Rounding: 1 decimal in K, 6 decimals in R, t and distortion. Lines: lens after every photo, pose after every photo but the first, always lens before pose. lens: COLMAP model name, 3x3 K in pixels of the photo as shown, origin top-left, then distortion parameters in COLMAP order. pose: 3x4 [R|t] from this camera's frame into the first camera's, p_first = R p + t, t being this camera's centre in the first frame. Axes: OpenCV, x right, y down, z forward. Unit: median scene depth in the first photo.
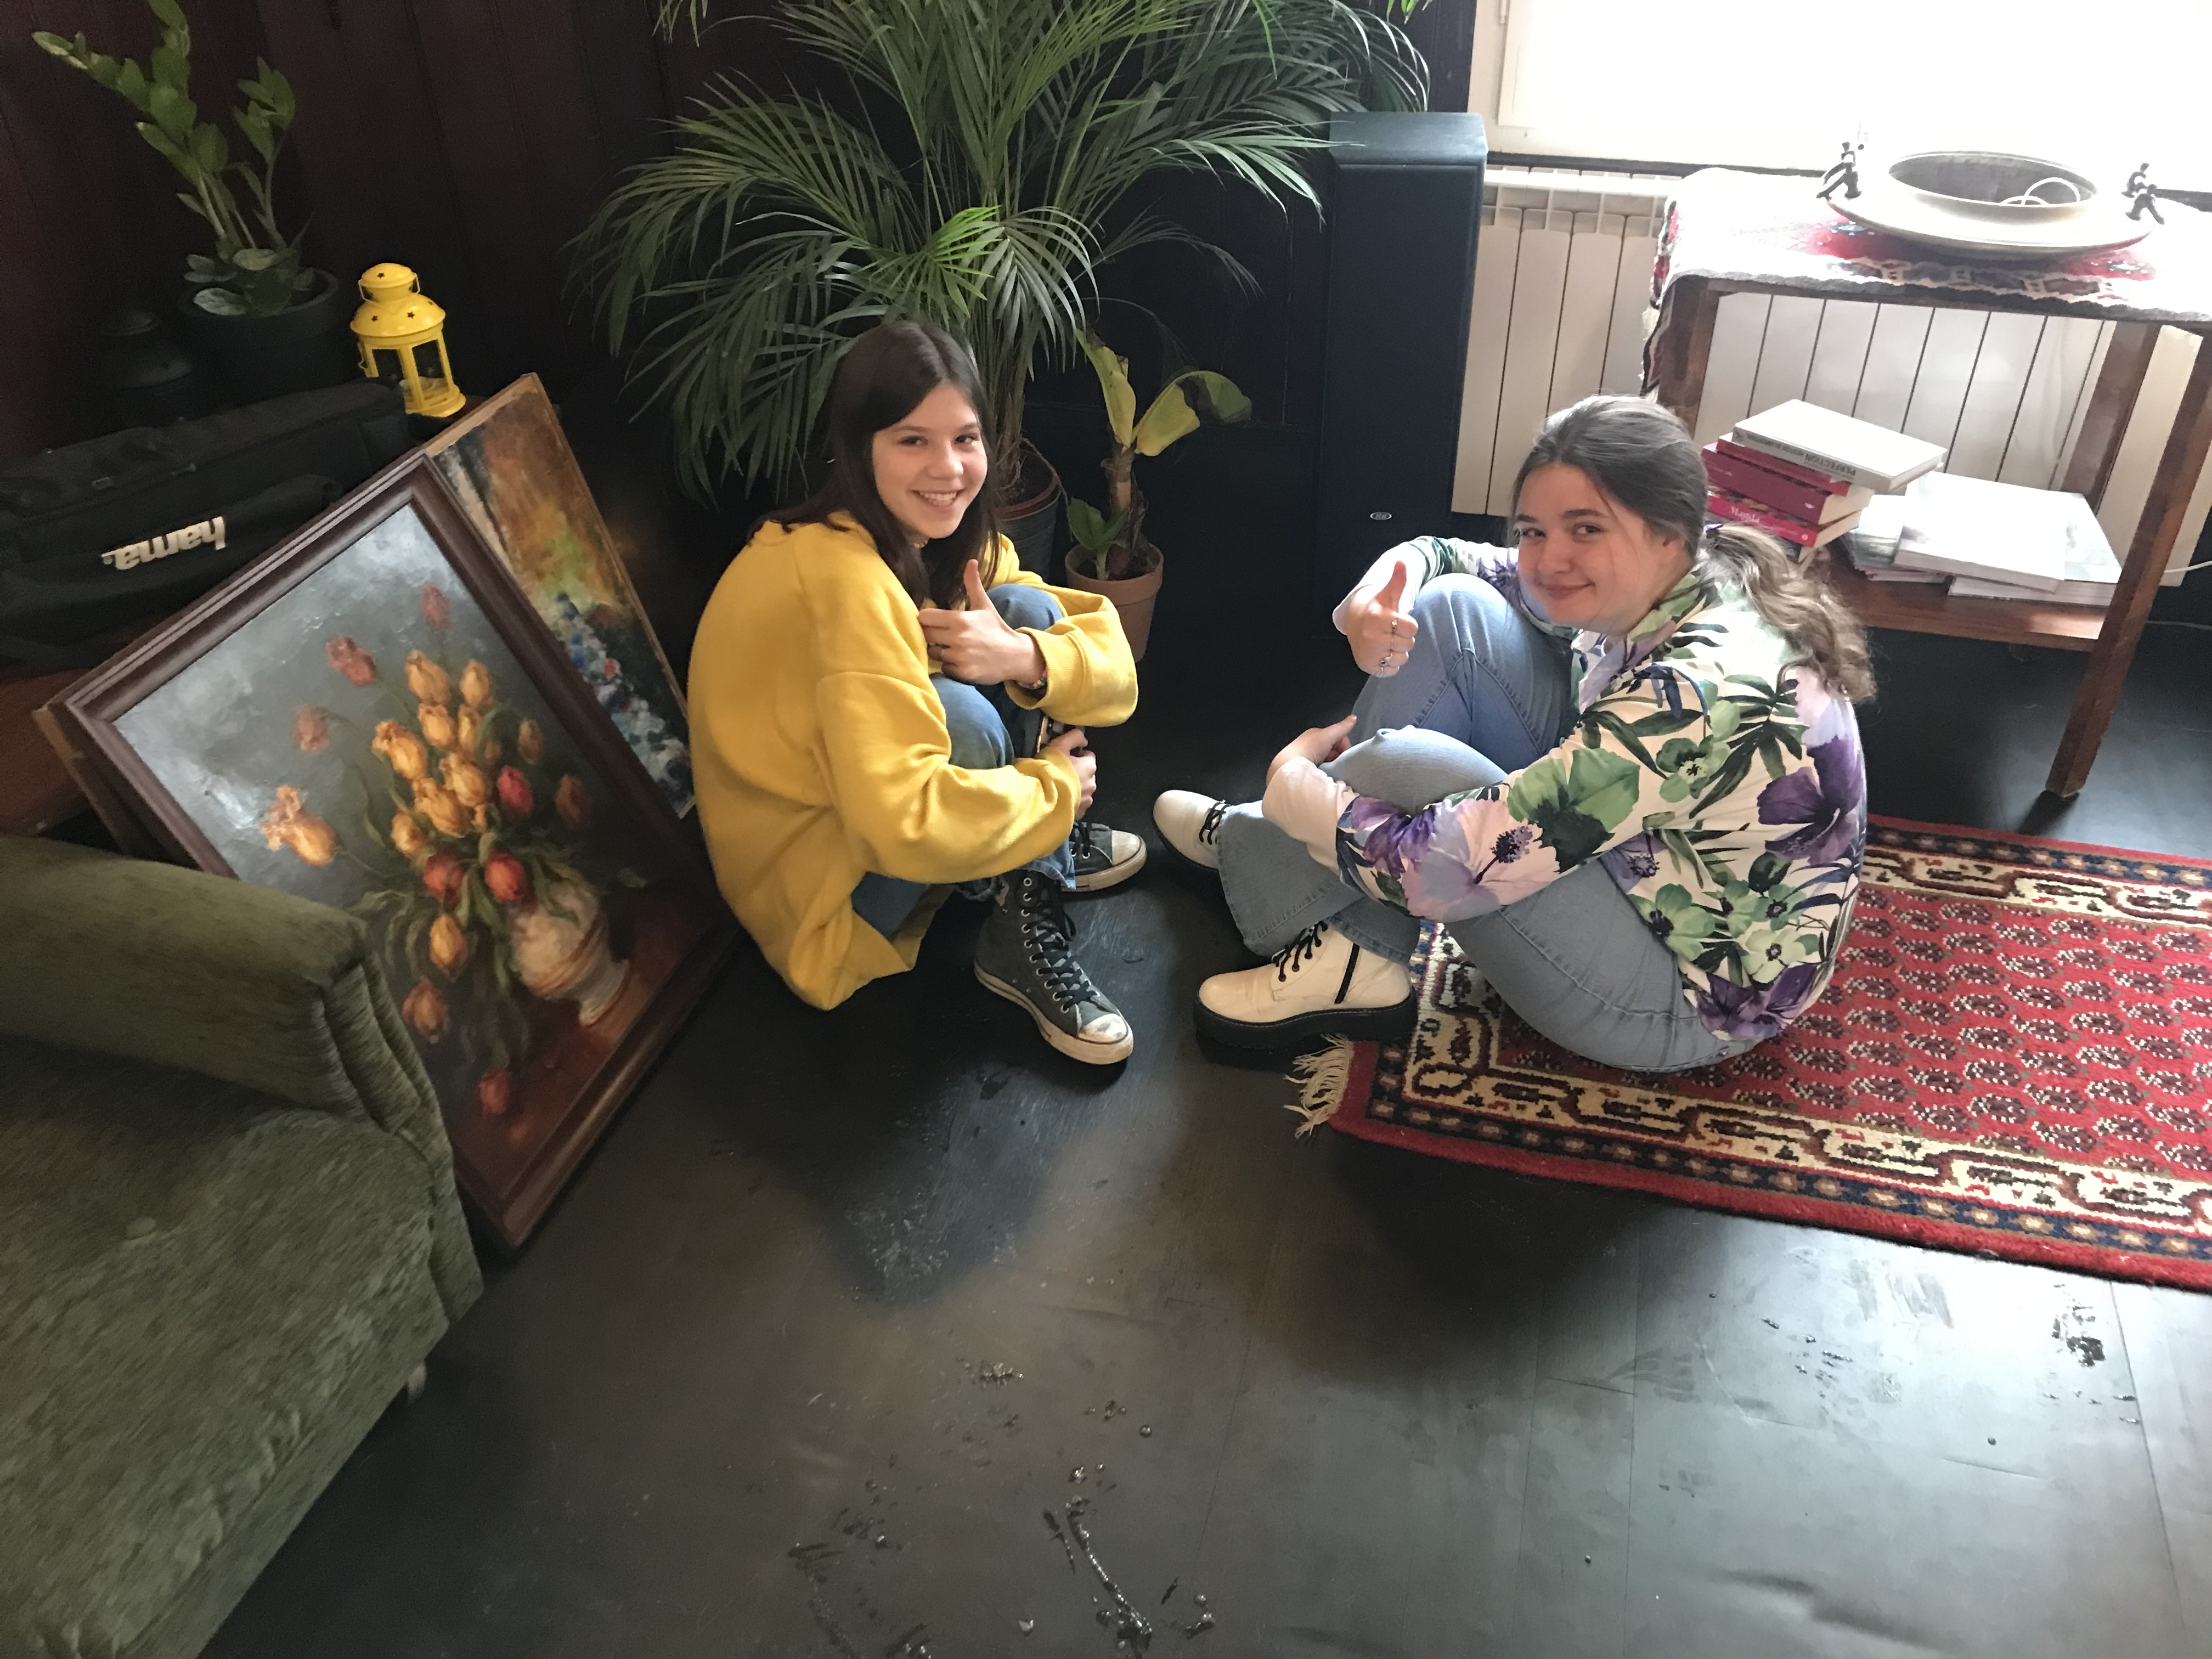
lens RADIAL K [[1800.4, 0, 1106.0], [0, 1800.4, 829.5], [0, 0, 1]] dist [0.014120, 0.001039]
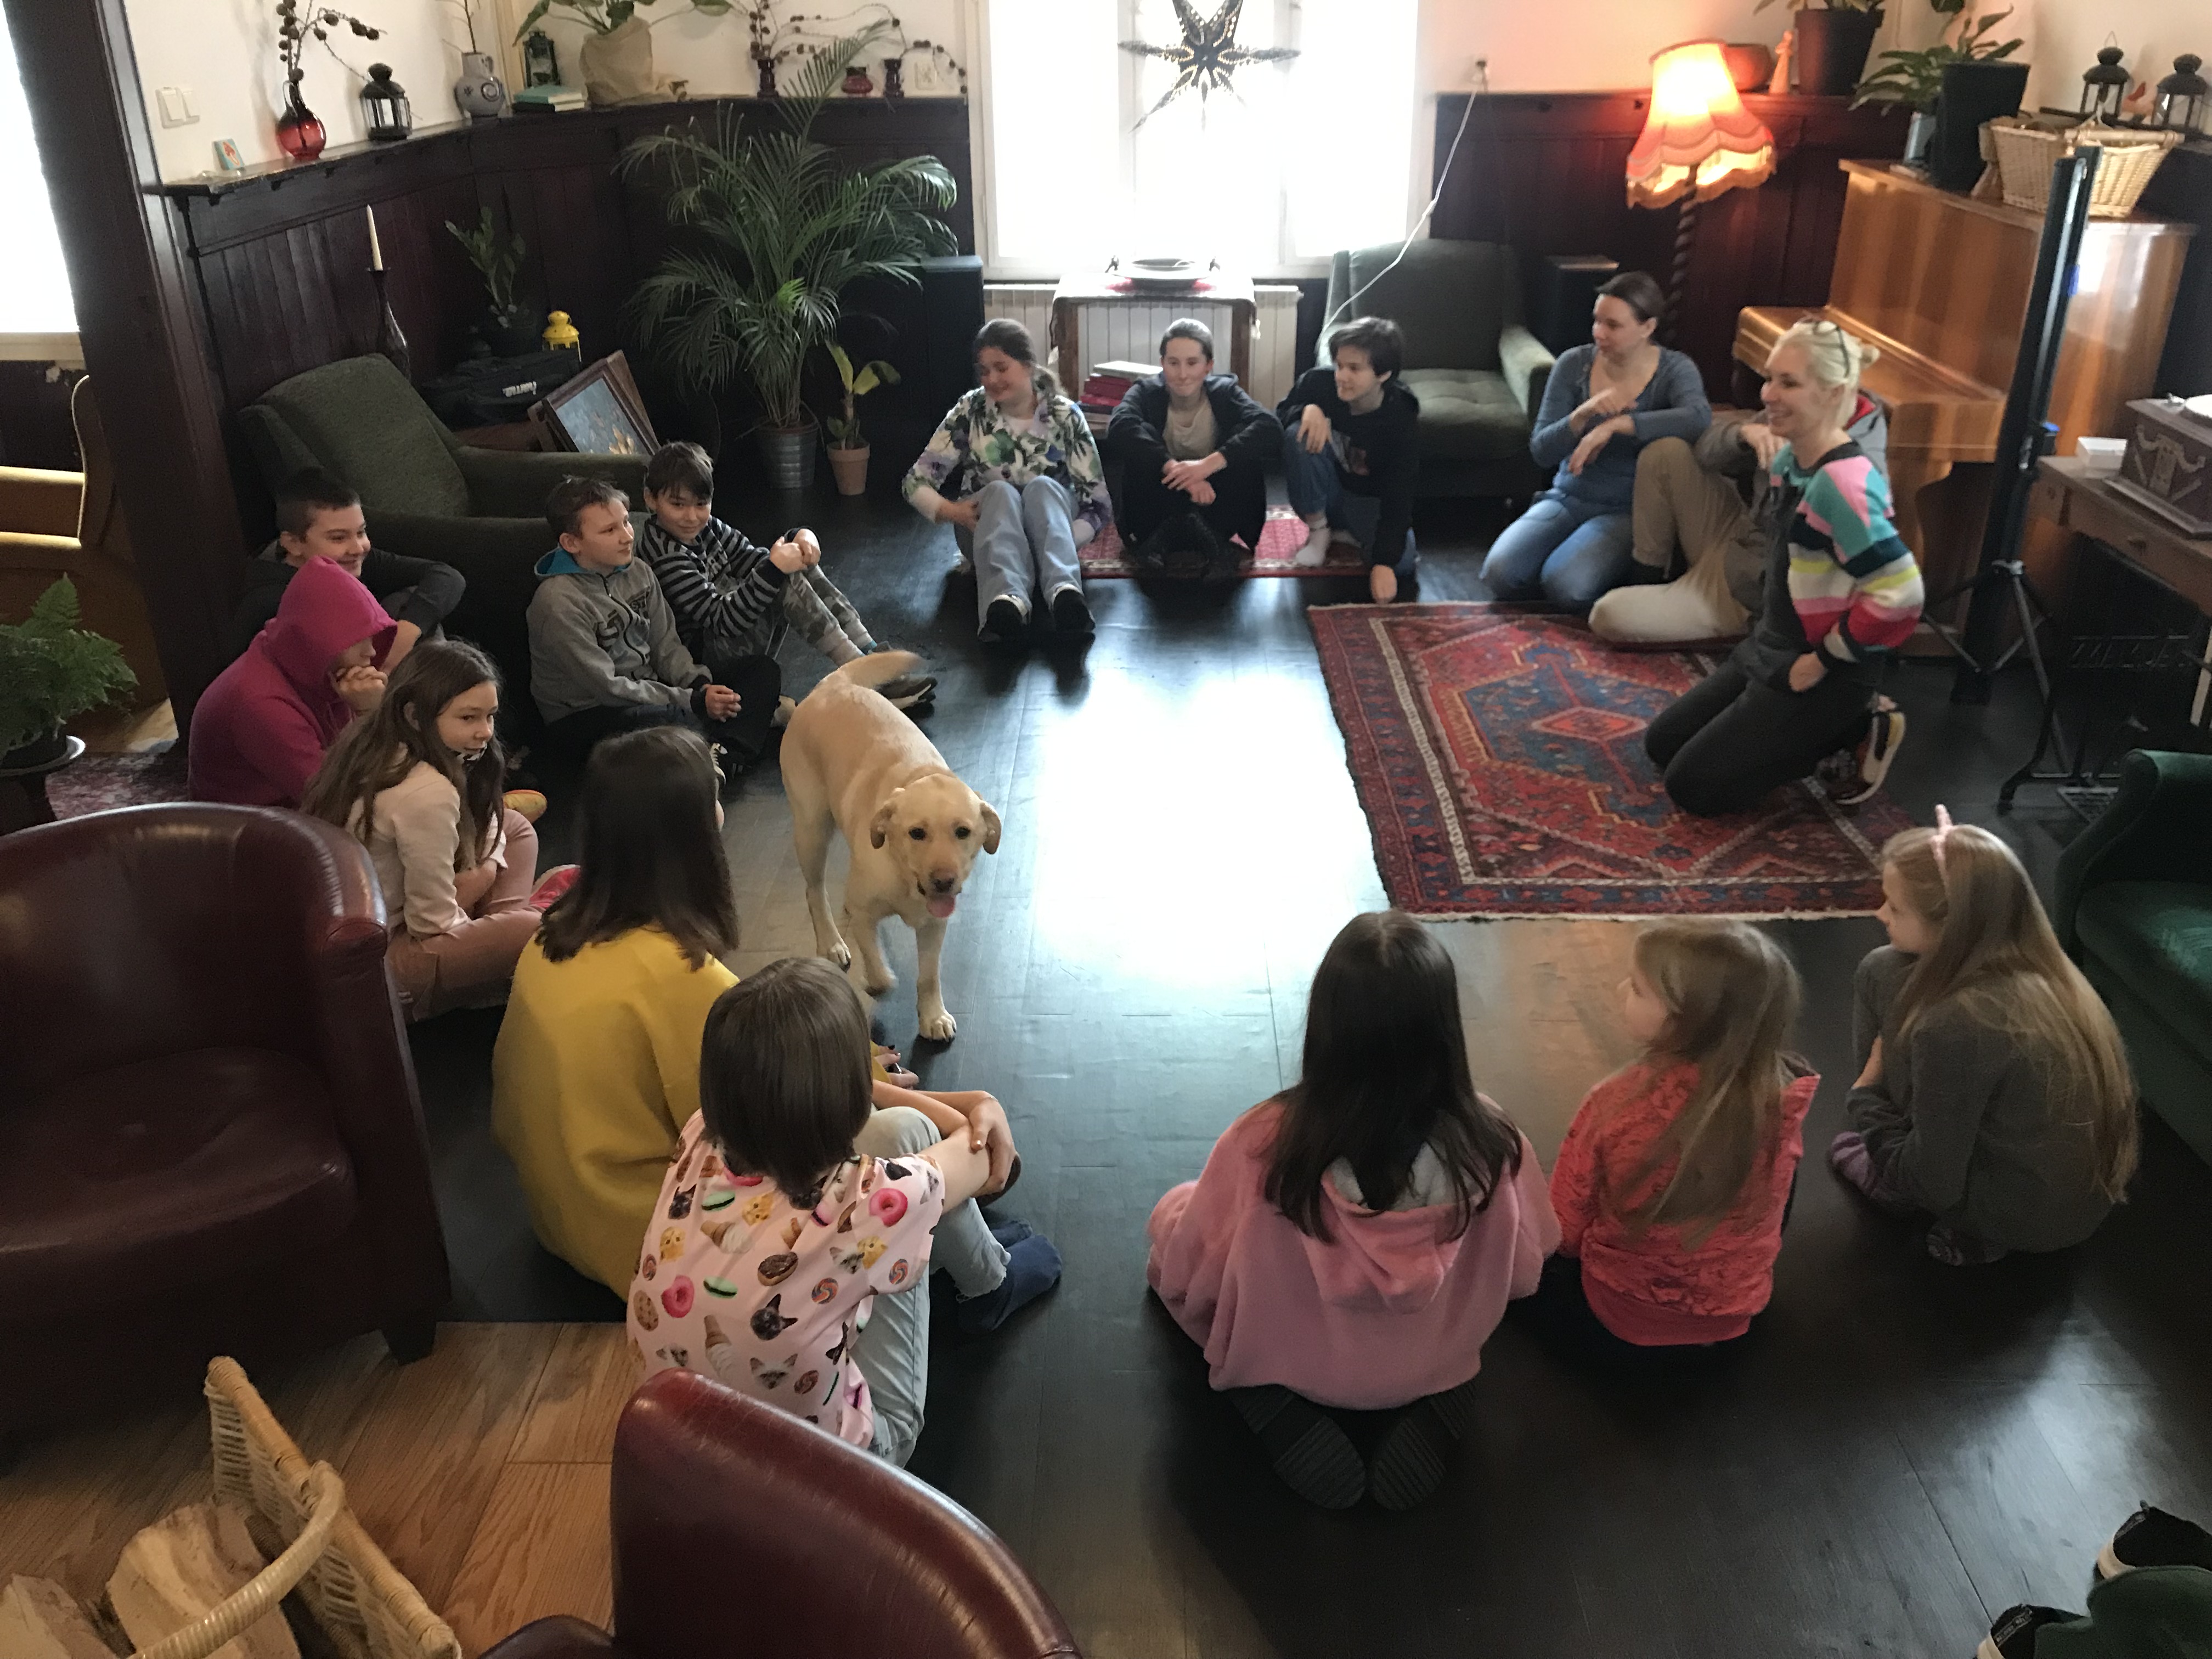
lens RADIAL K [[1809.7, 0, 1106.0], [0, 1809.7, 829.5], [0, 0, 1]] dist [-0.011515, 0.036434]
pose [[0.972379, -0.095790, 0.212844, -0.233694], [0.132849, 0.976922, -0.167258, 0.830631], [-0.191911, 0.190914, 0.962664, -1.305783]]
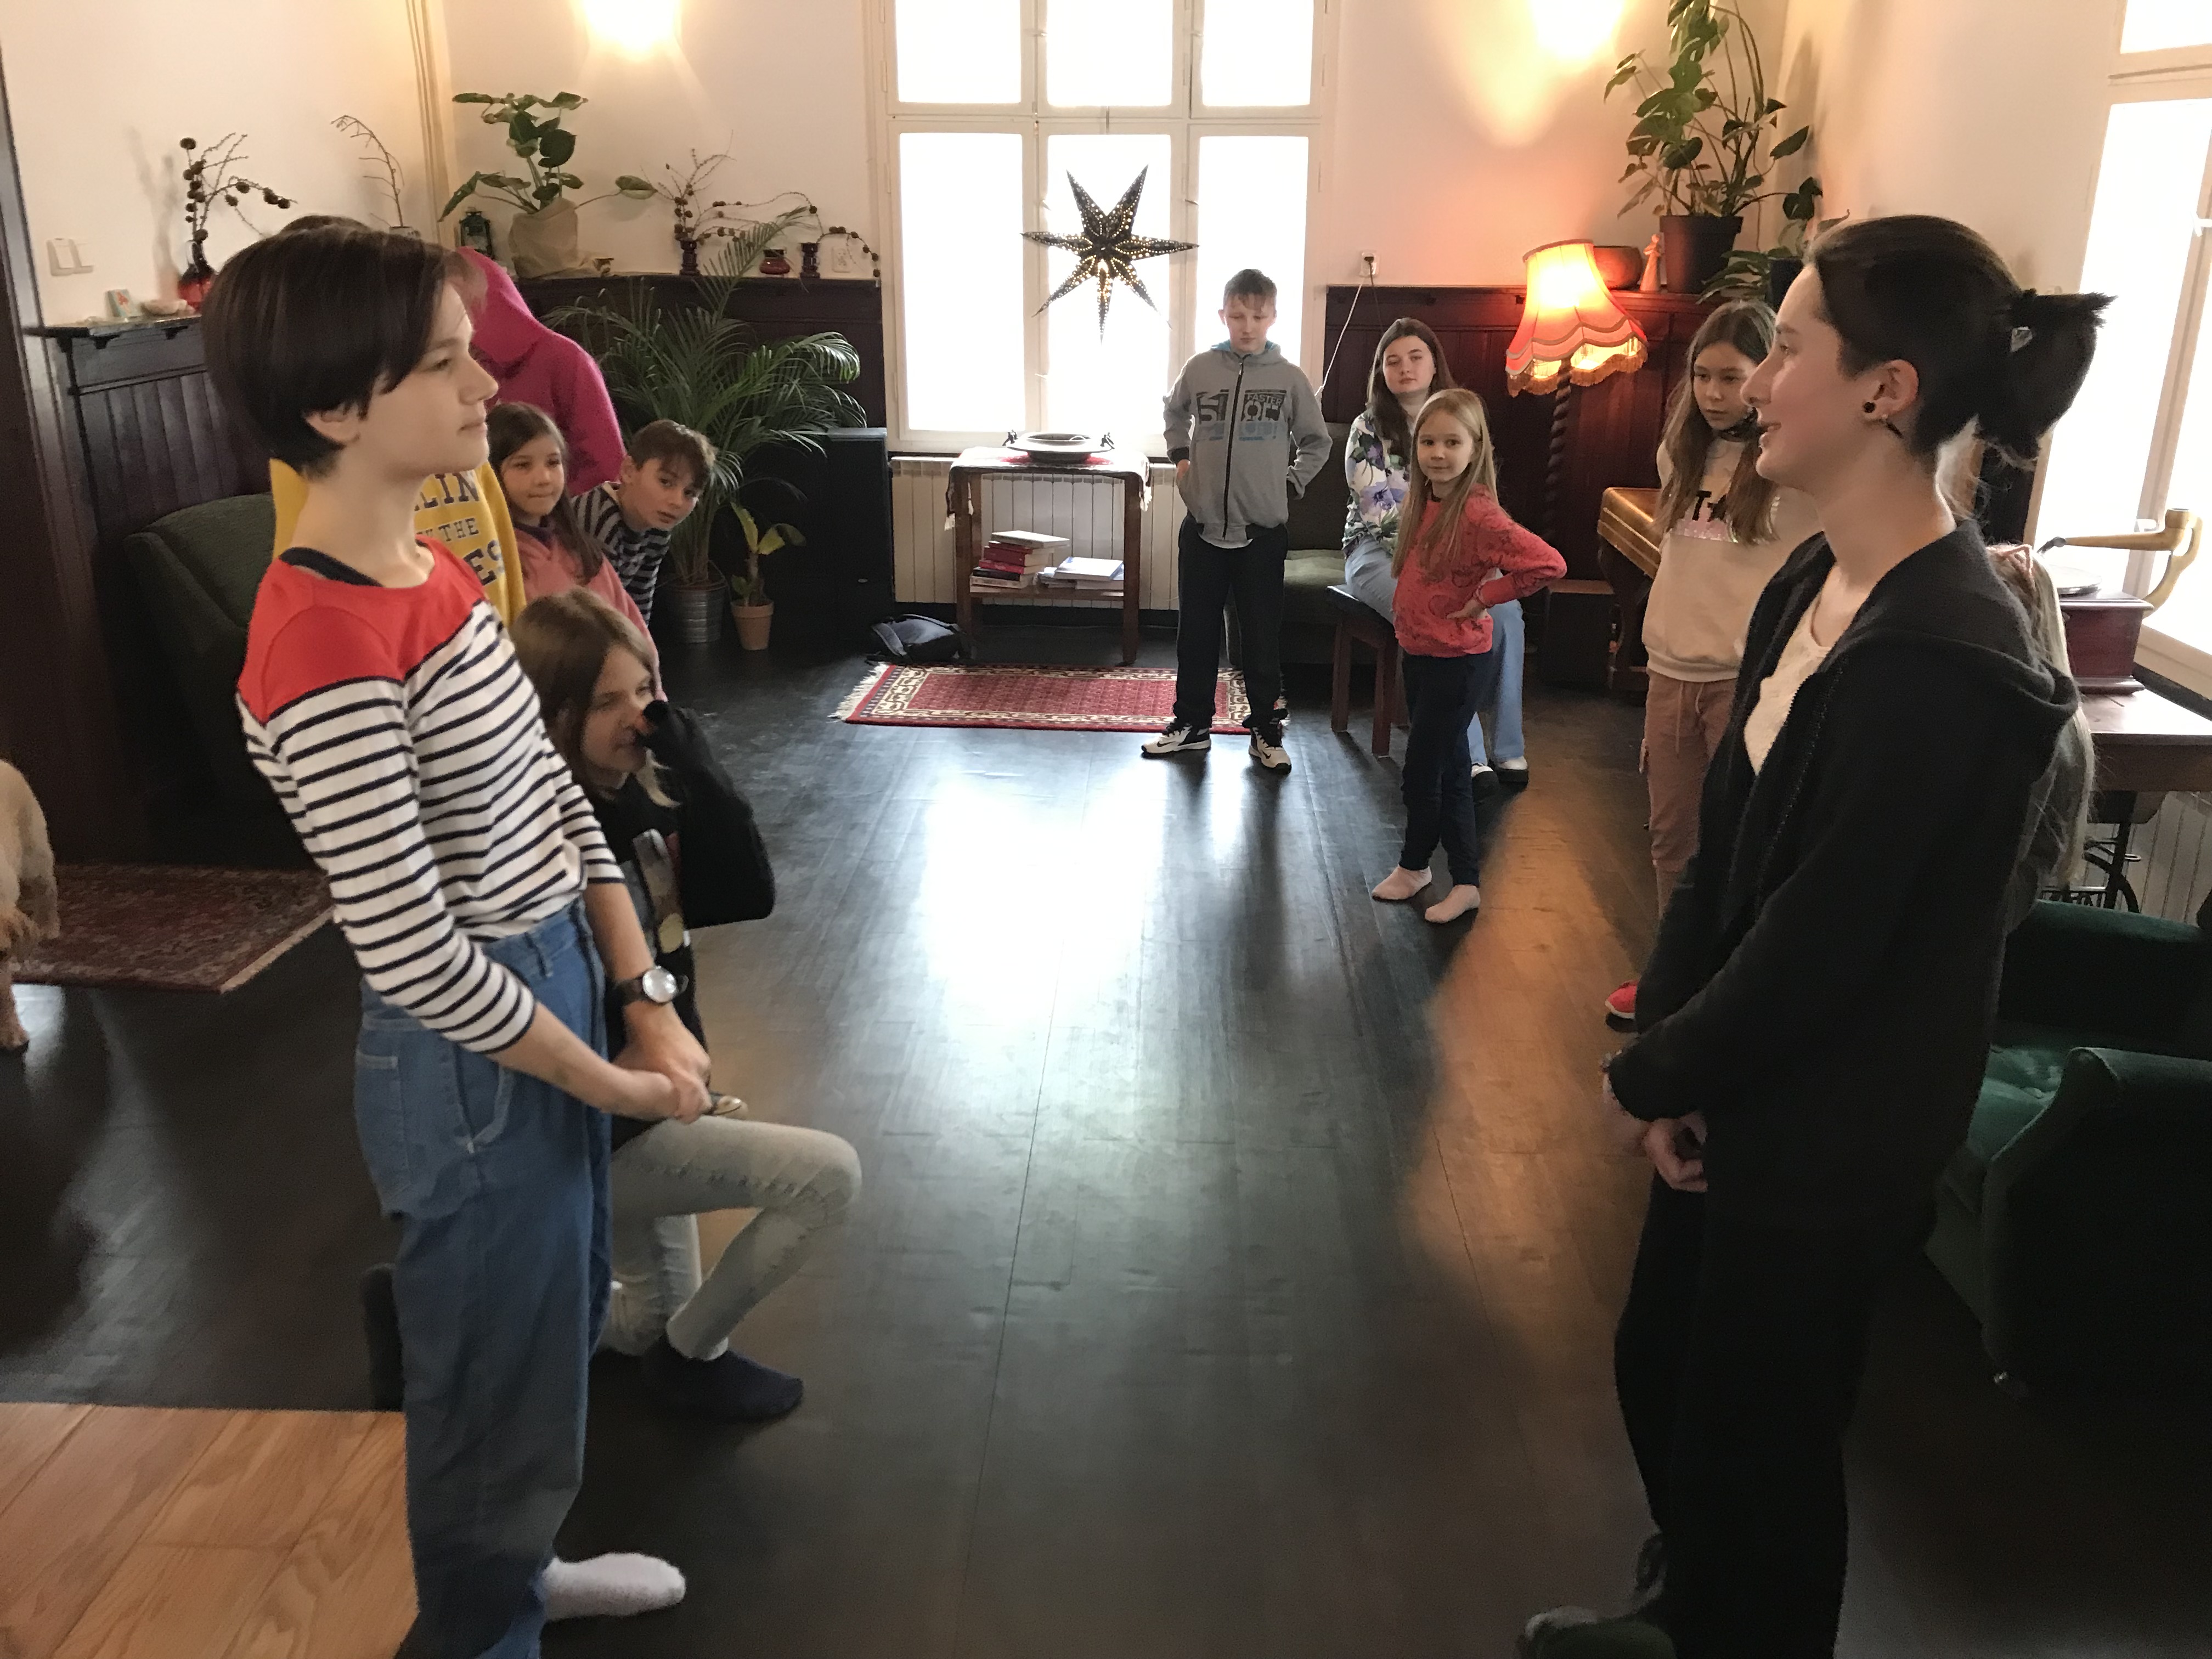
lens RADIAL K [[1800.4, 0, 1106.0], [0, 1800.4, 829.5], [0, 0, 1]] dist [0.014120, 0.001039]
pose [[0.975511, -0.050363, 0.214109, -0.069673], [0.108564, 0.956844, -0.269561, 0.904249], [-0.191293, 0.286204, 0.938879, -1.350453]]
